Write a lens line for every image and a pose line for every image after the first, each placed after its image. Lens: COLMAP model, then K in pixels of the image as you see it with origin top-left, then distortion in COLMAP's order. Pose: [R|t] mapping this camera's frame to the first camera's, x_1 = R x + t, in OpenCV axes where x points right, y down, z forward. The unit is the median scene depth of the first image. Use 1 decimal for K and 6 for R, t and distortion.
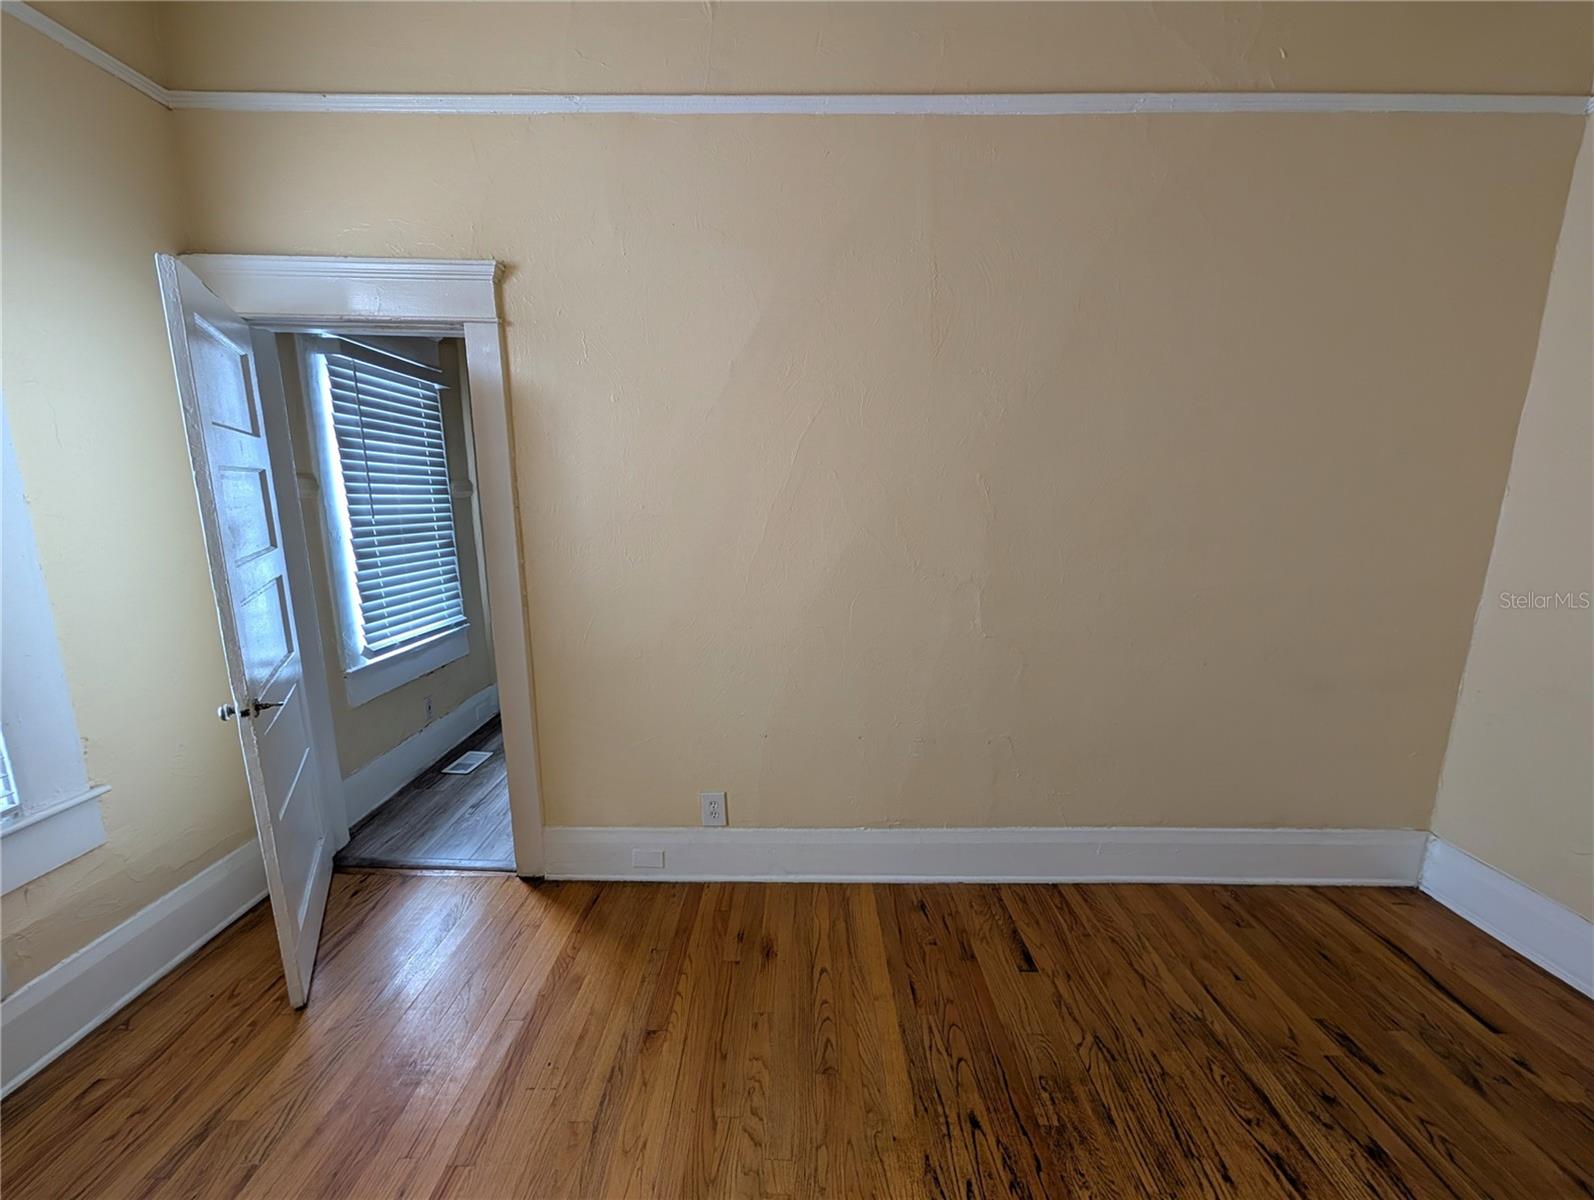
lens RADIAL K [[599.2, 0, 794.3], [0, 599.2, 594.6], [0, 0, 1]] dist [-0.002601, 0.000748]
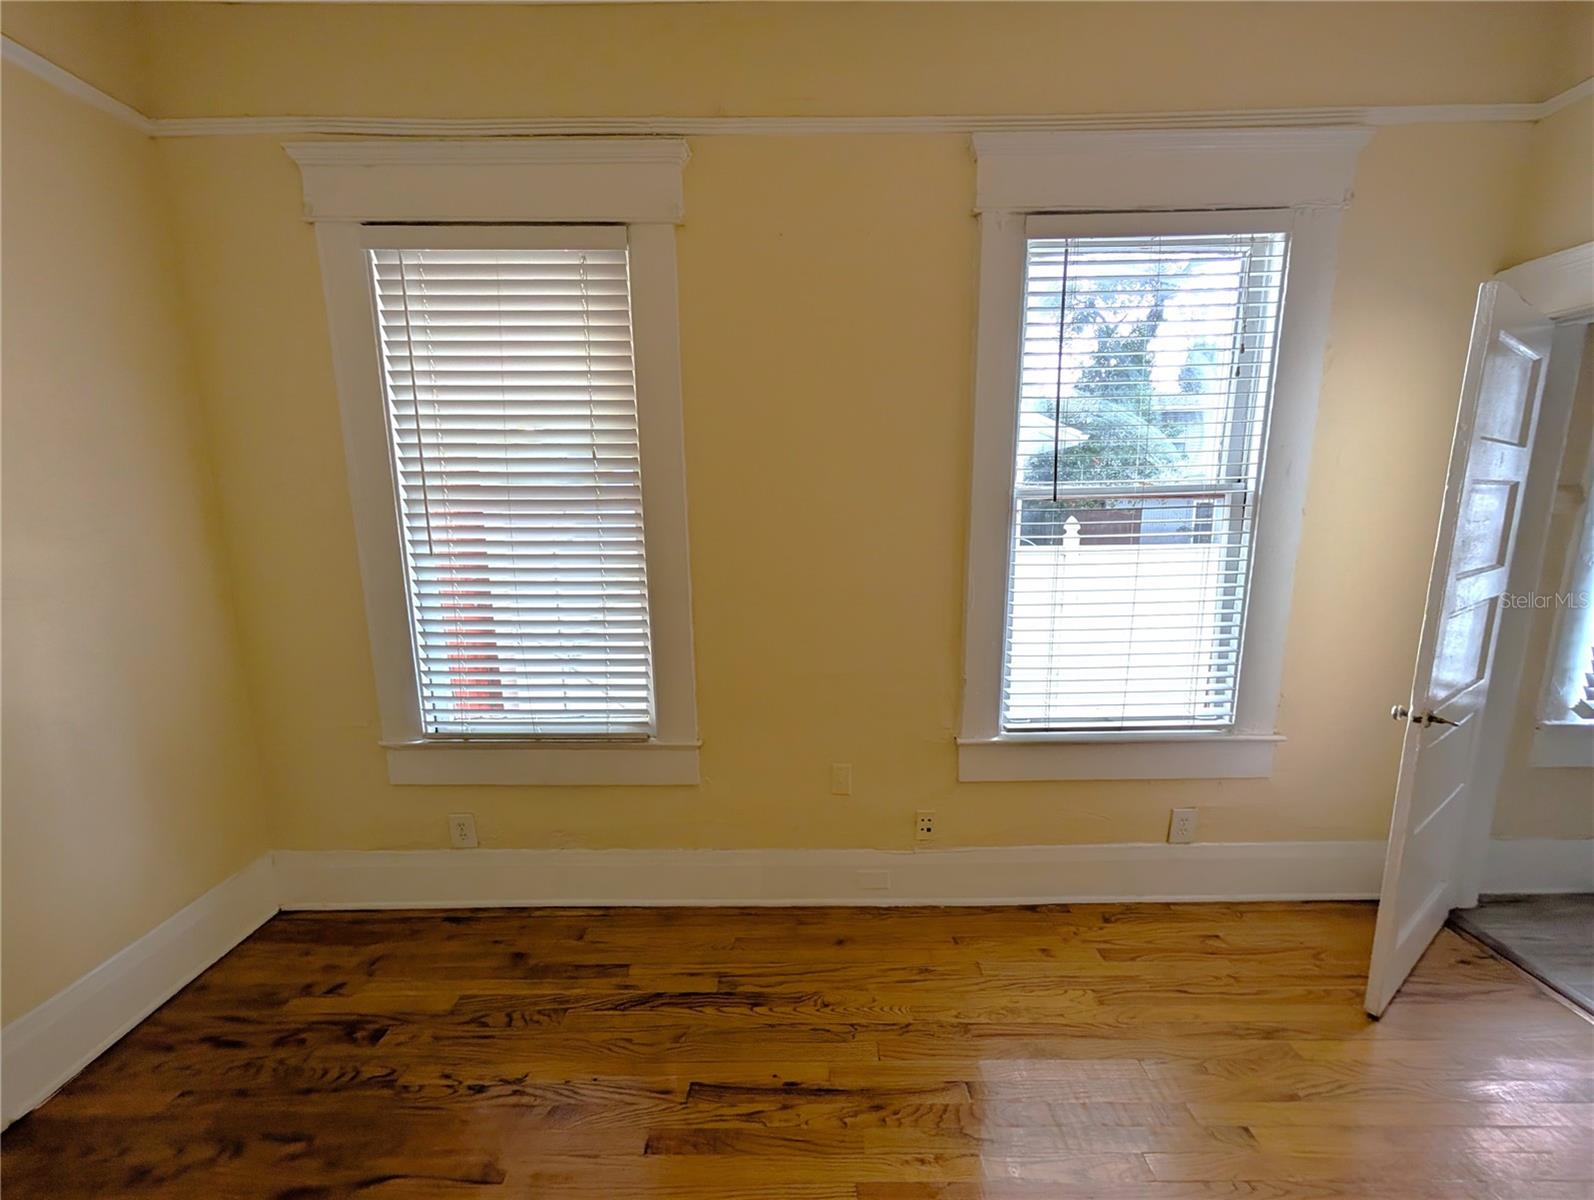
lens RADIAL K [[599.2, 0, 807.0], [0, 599.2, 600.7], [0, 0, 1]] dist [-0.002601, 0.000748]
pose [[0.015501, 0.157421, -0.987410, 0.041655], [-0.174414, 0.972814, 0.152356, 0.021644], [0.984550, 0.169857, 0.042536, -0.095486]]
